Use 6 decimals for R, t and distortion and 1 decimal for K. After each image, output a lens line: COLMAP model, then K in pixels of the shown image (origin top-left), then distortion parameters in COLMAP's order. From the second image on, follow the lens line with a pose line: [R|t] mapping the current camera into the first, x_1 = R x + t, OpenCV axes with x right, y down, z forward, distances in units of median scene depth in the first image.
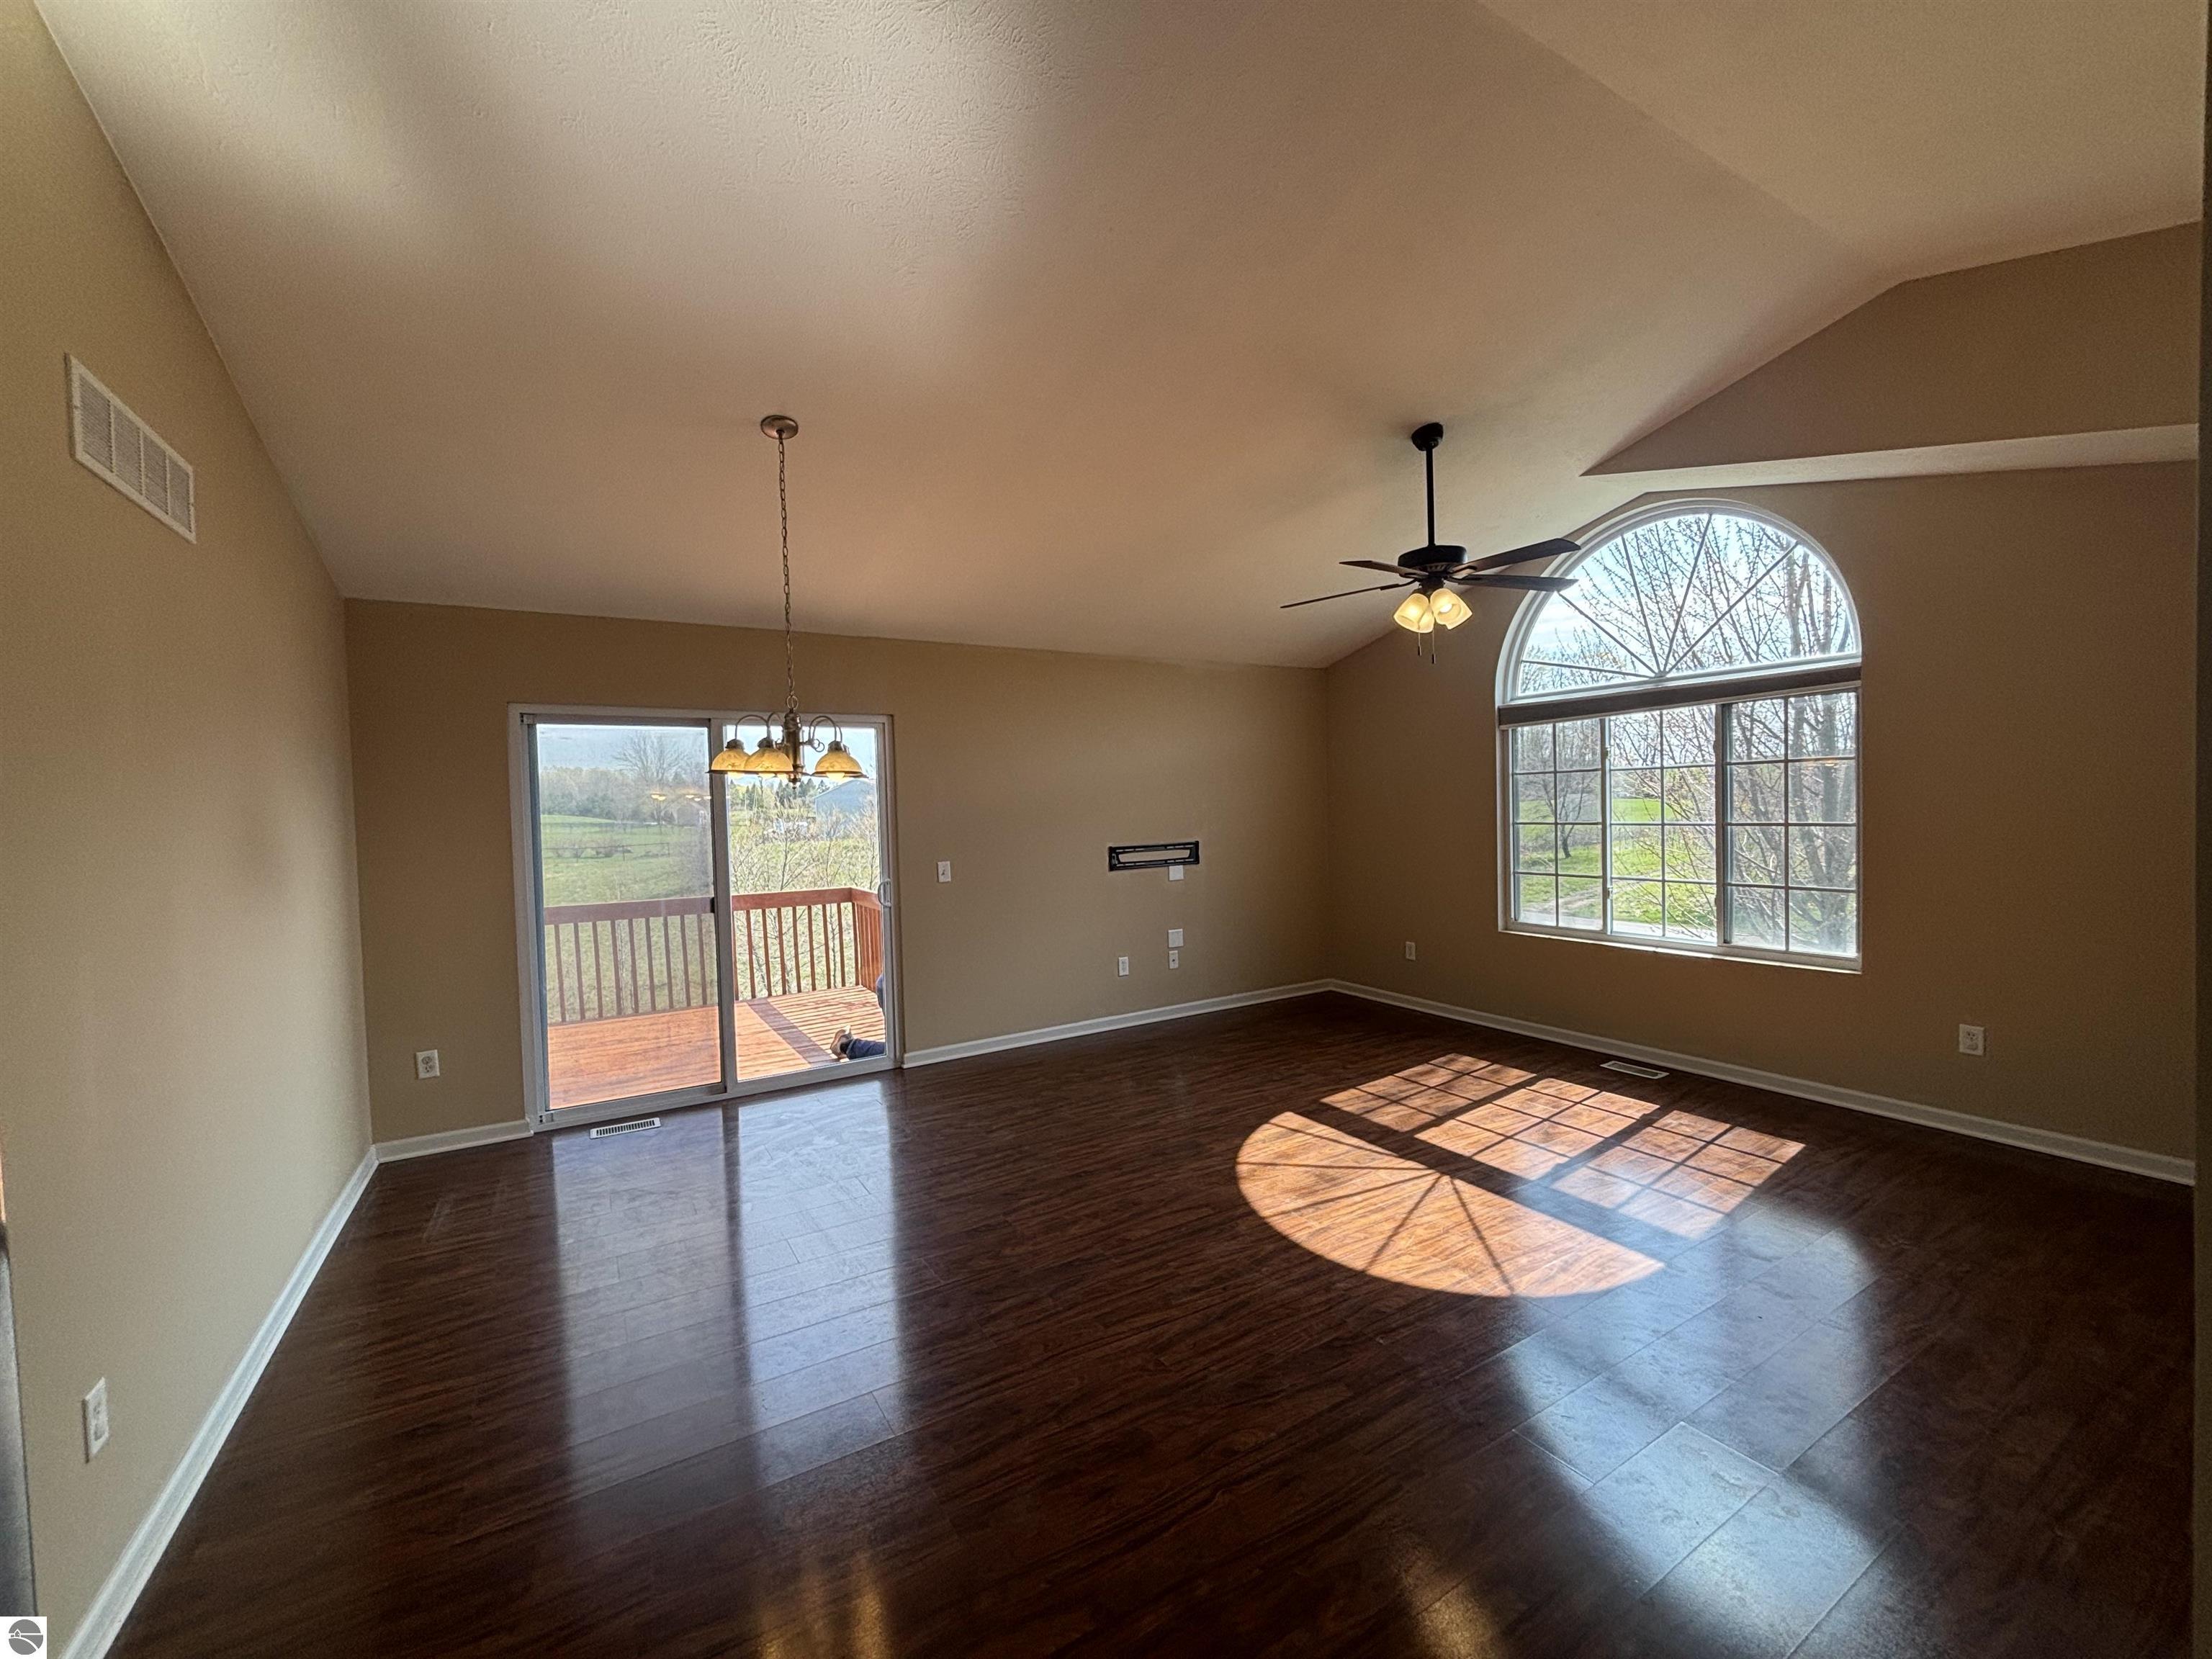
lens RADIAL K [[890.9, 0, 1105.9], [0, 890.9, 828.5], [0, 0, 1]] dist [0.003519, -0.001328]
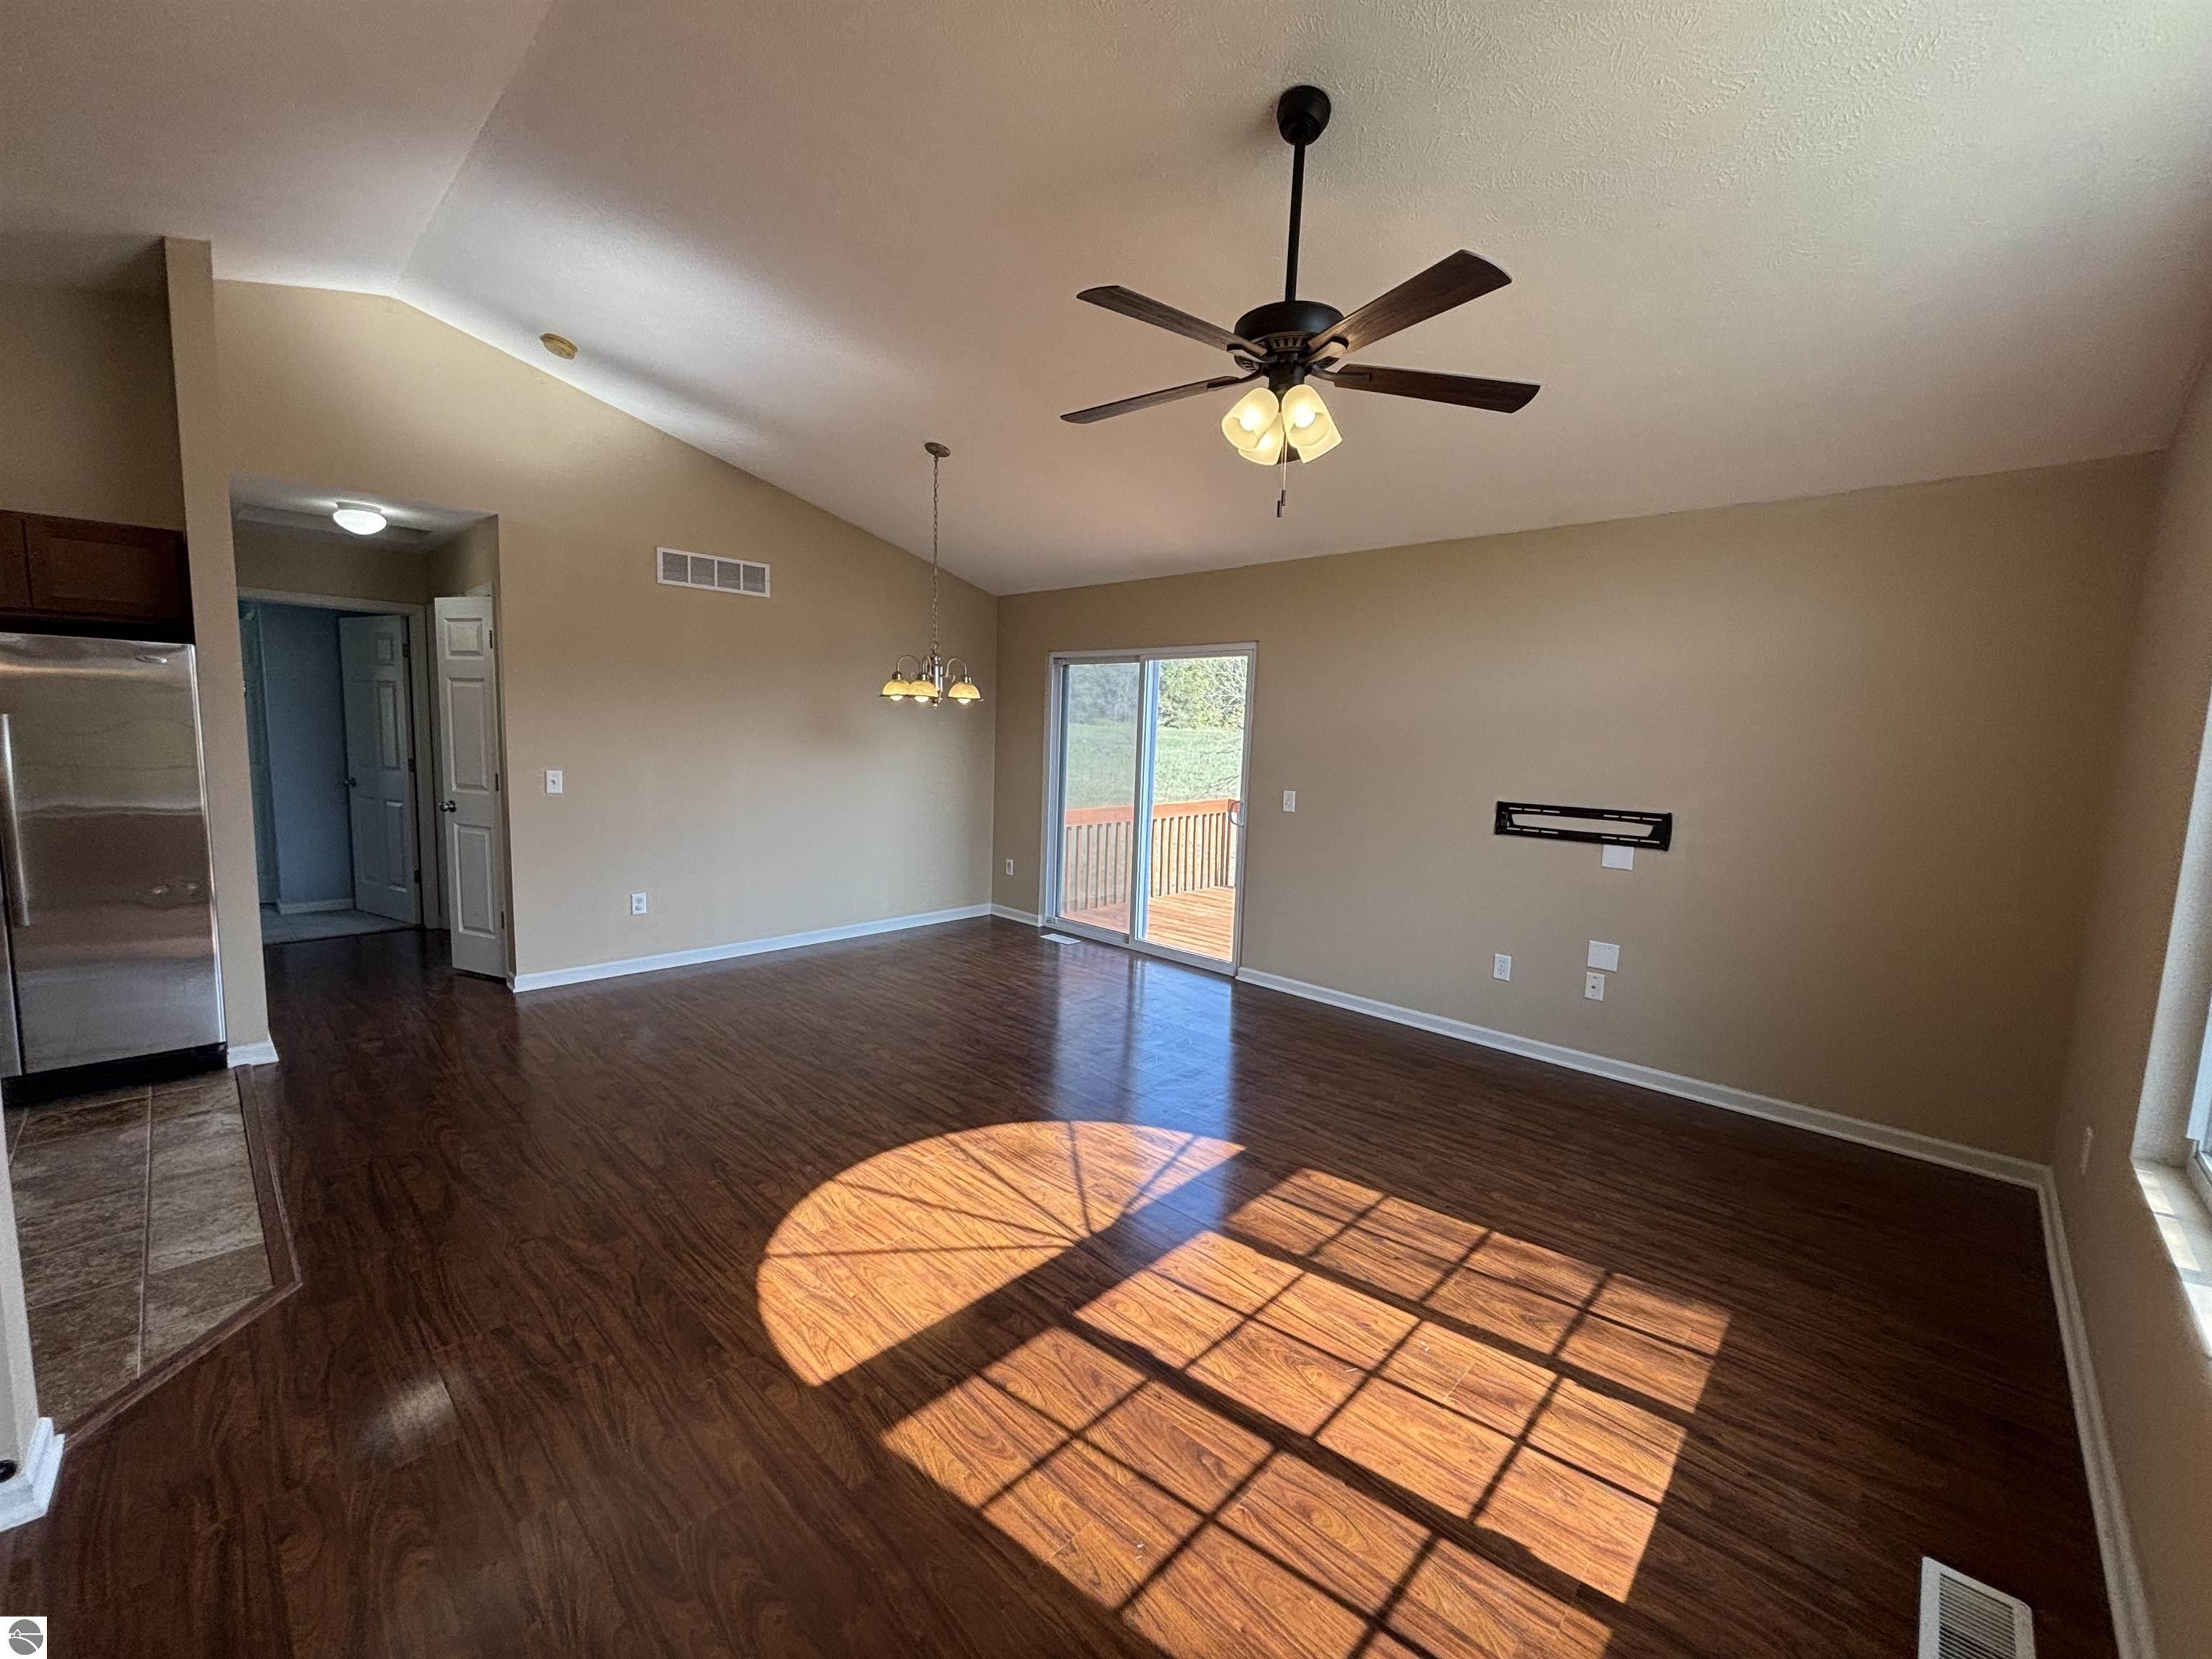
lens RADIAL K [[890.9, 0, 1099.9], [0, 890.9, 828.9], [0, 0, 1]] dist [0.003519, -0.001328]
pose [[0.258584, 0.140767, -0.955677, 0.783927], [-0.070813, 0.989426, 0.126578, -0.033892], [0.963390, 0.034943, 0.265818, 0.610751]]
